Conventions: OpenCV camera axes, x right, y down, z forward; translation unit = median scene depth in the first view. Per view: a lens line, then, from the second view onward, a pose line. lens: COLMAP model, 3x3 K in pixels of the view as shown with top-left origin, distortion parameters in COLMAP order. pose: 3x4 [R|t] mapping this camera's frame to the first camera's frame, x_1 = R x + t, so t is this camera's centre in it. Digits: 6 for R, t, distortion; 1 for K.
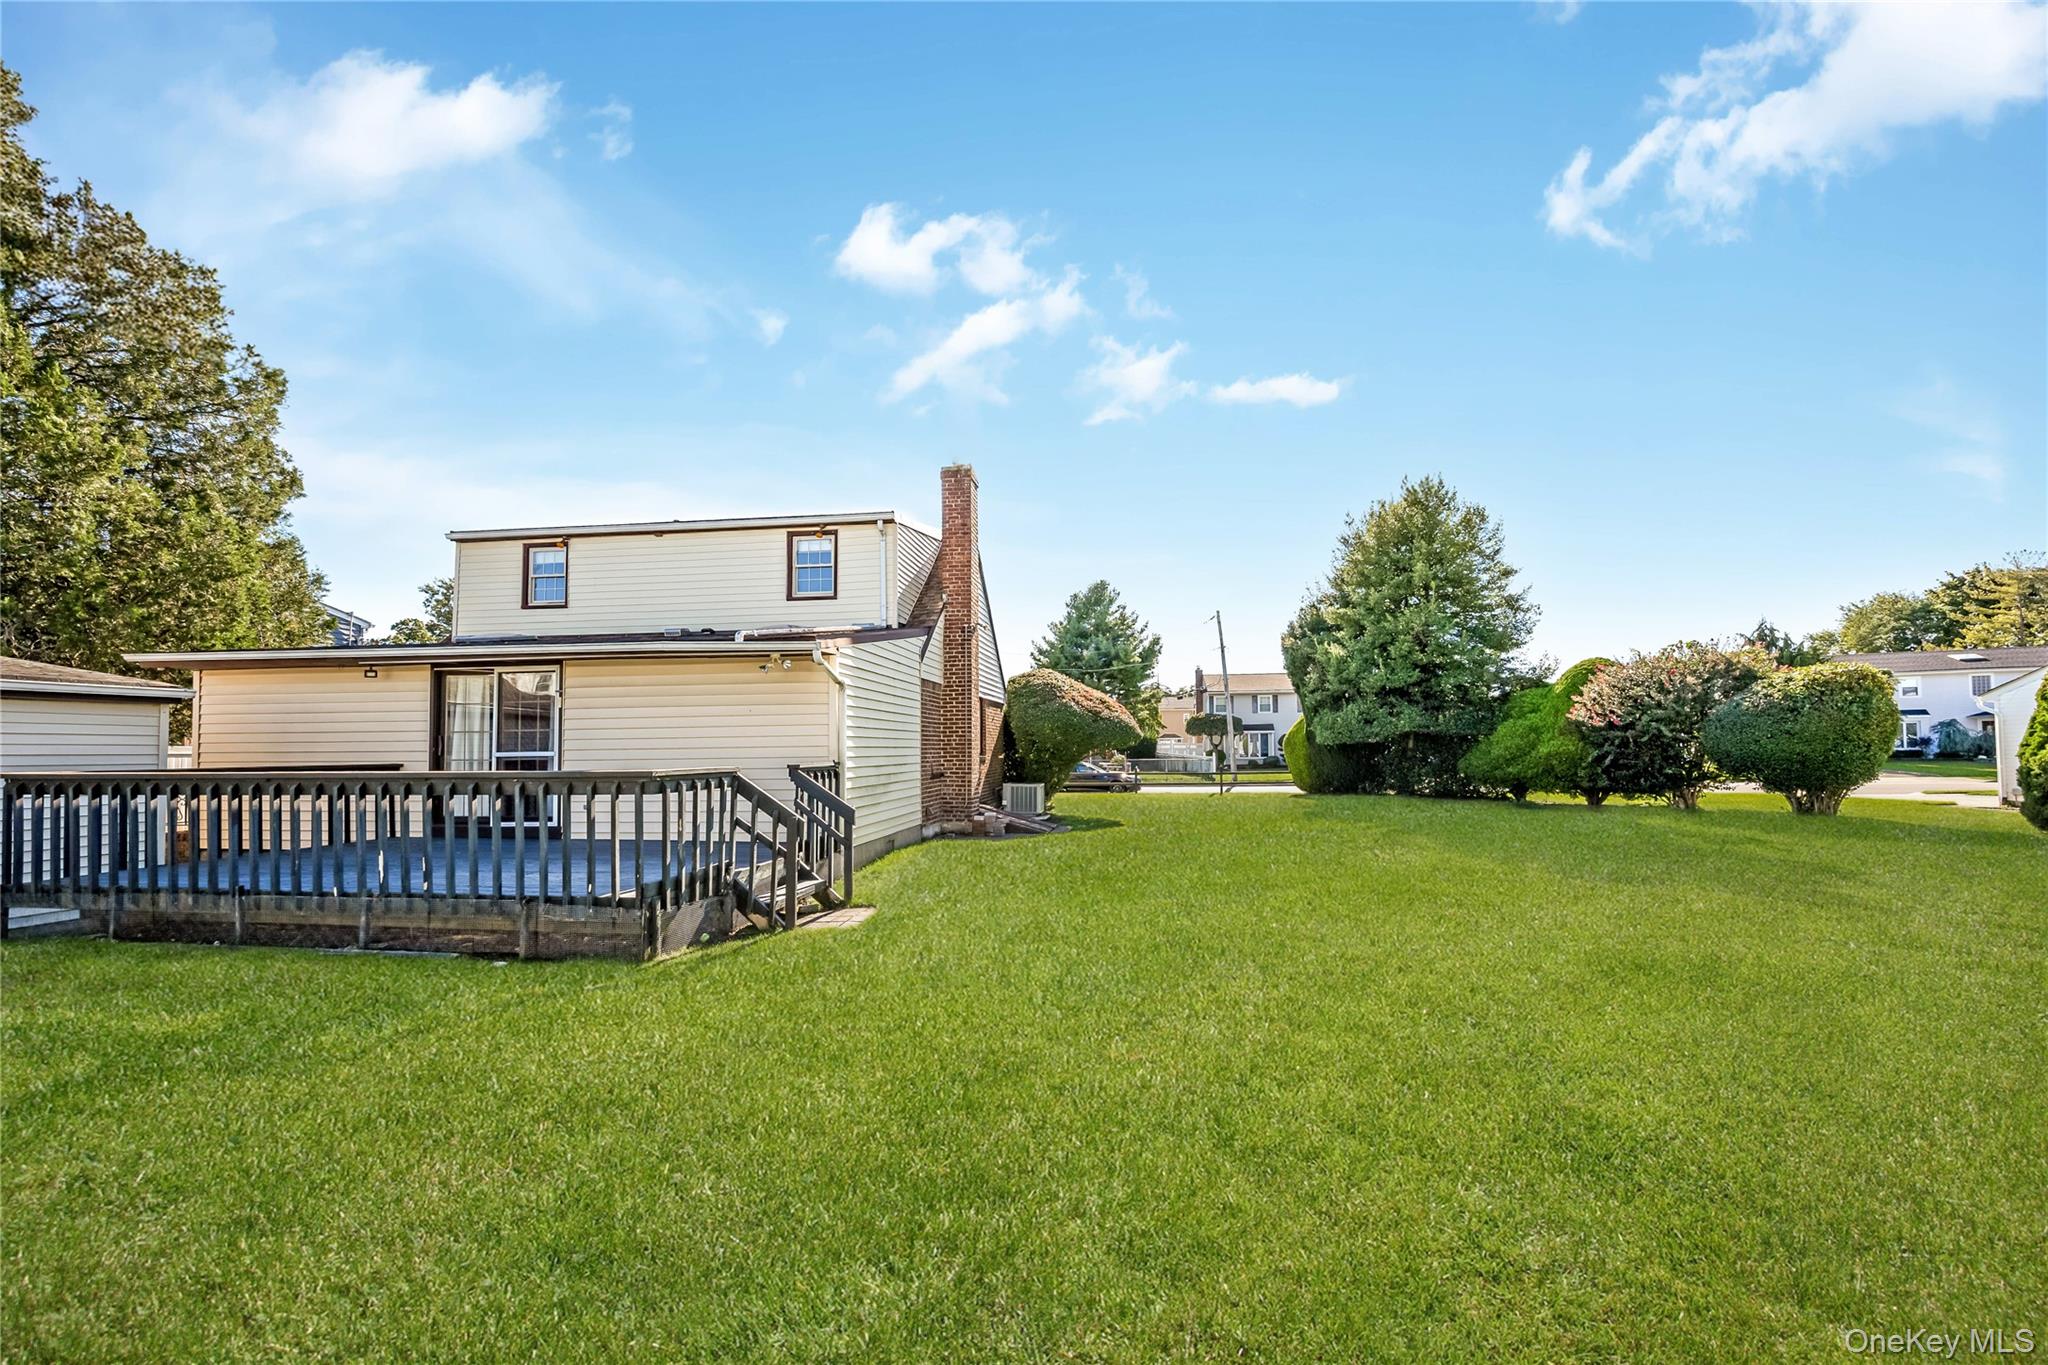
lens RADIAL K [[802.9, 0, 1047.0], [0, 802.9, 726.1], [0, 0, 1]] dist [-0.001621, -0.000200]
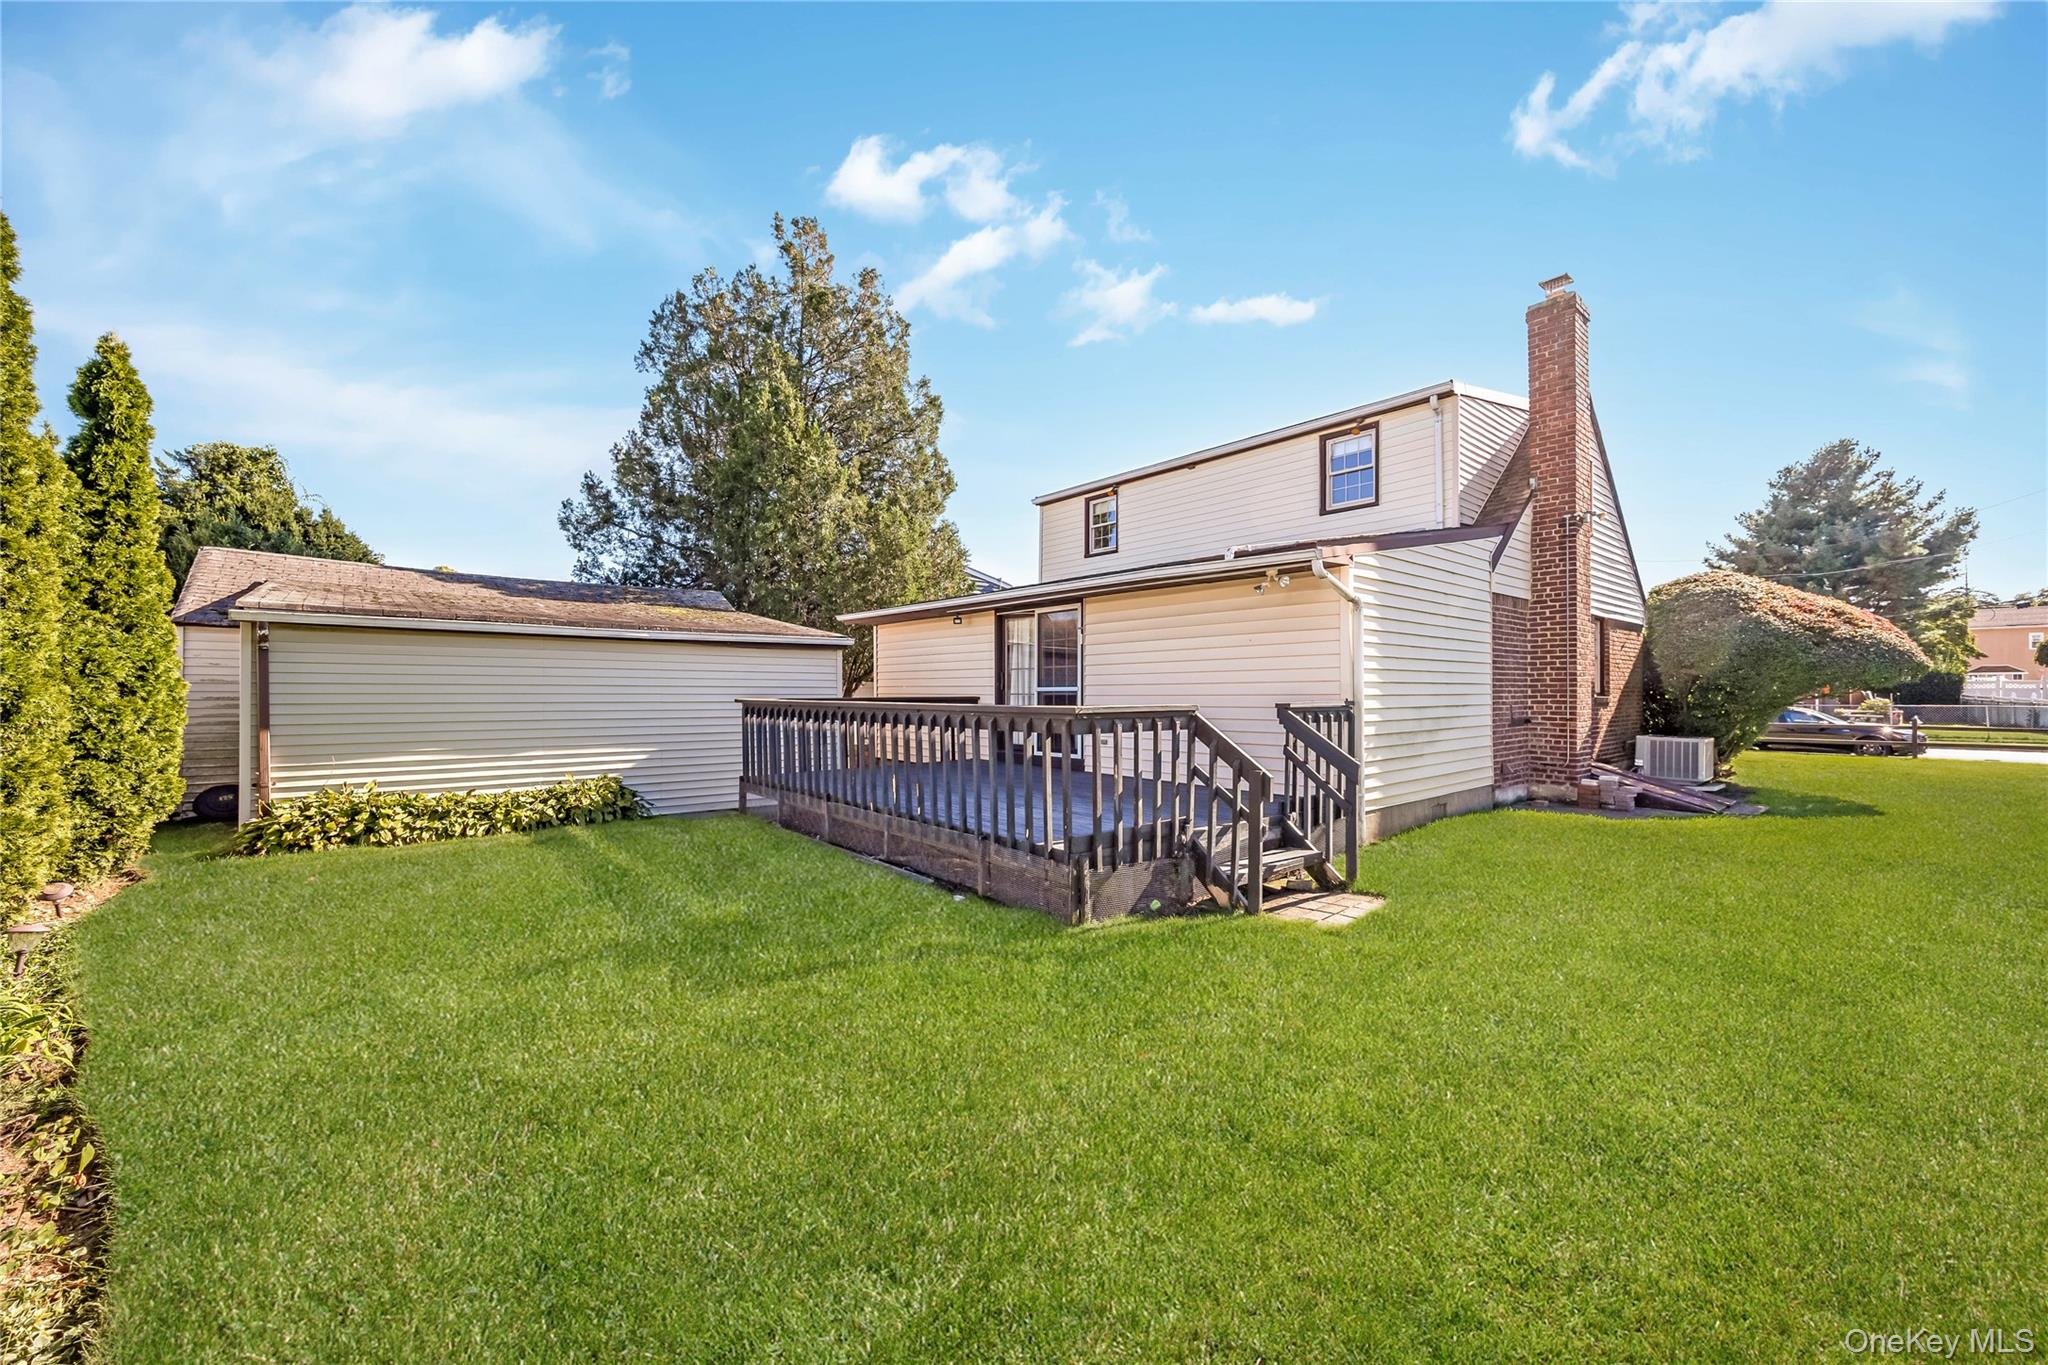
lens RADIAL K [[790.1, 0, 1024.0], [0, 790.1, 682.5], [0, 0, 1]] dist [-0.003461, -0.000157]
pose [[0.739892, 0.000614, -0.672726, 0.016239], [0.014617, 0.999749, 0.016990, 0.005935], [0.672567, -0.022404, 0.739697, 0.146974]]
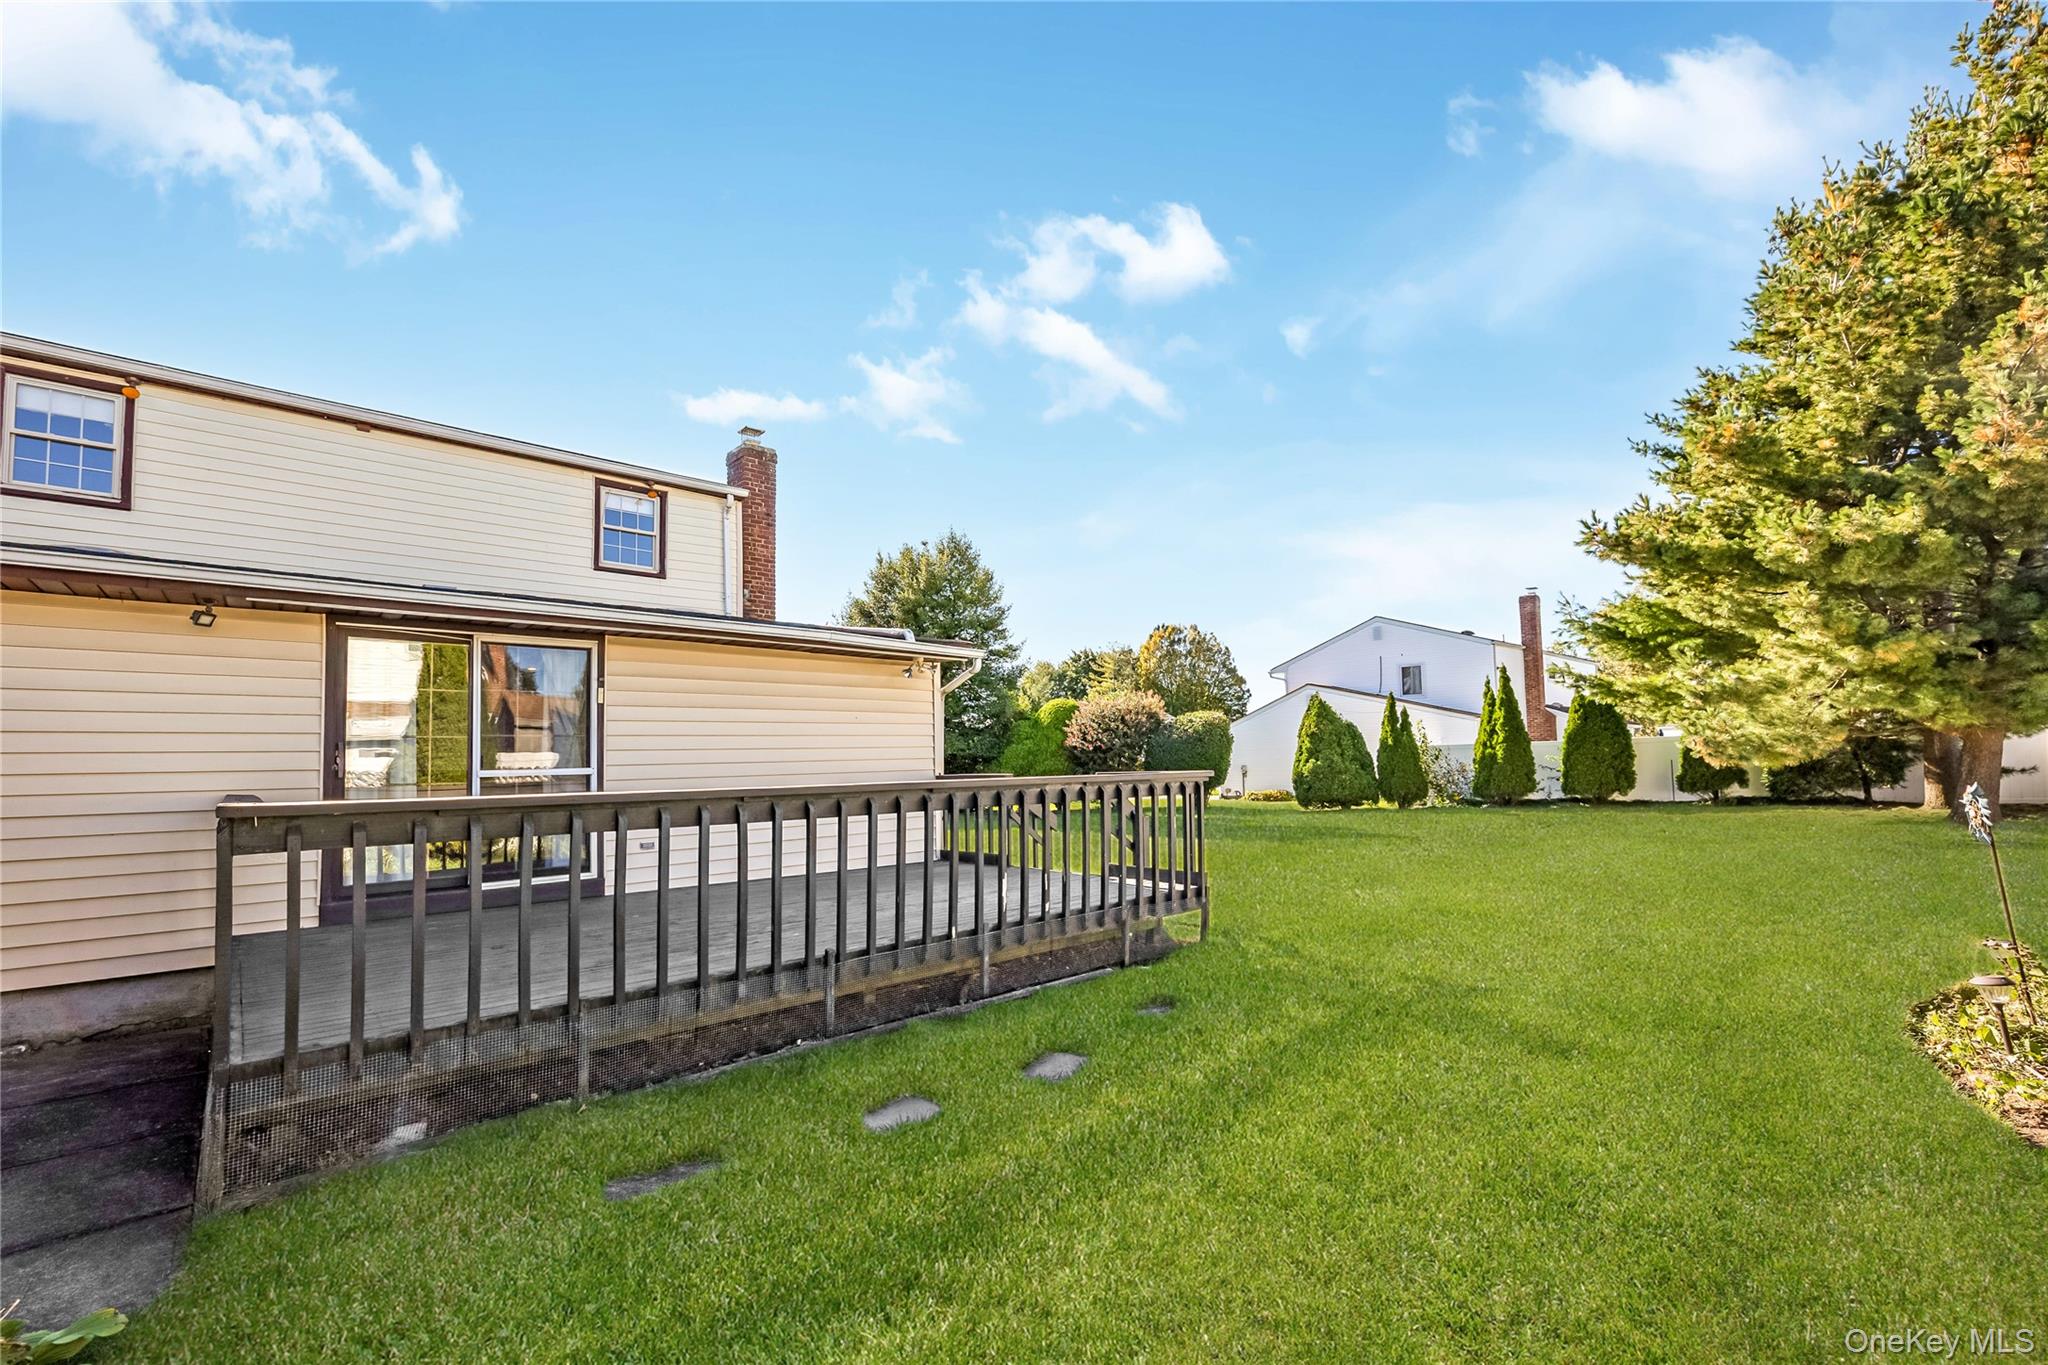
lens RADIAL K [[874.6, 0, 1037.2], [0, 874.6, 708.9], [0, 0, 1]] dist [-0.000494, -0.000174]
pose [[0.631574, 0.043549, 0.774091, -0.700383], [-0.002146, 0.998516, -0.054424, 0.016044], [-0.775312, 0.032711, 0.630730, 0.179341]]
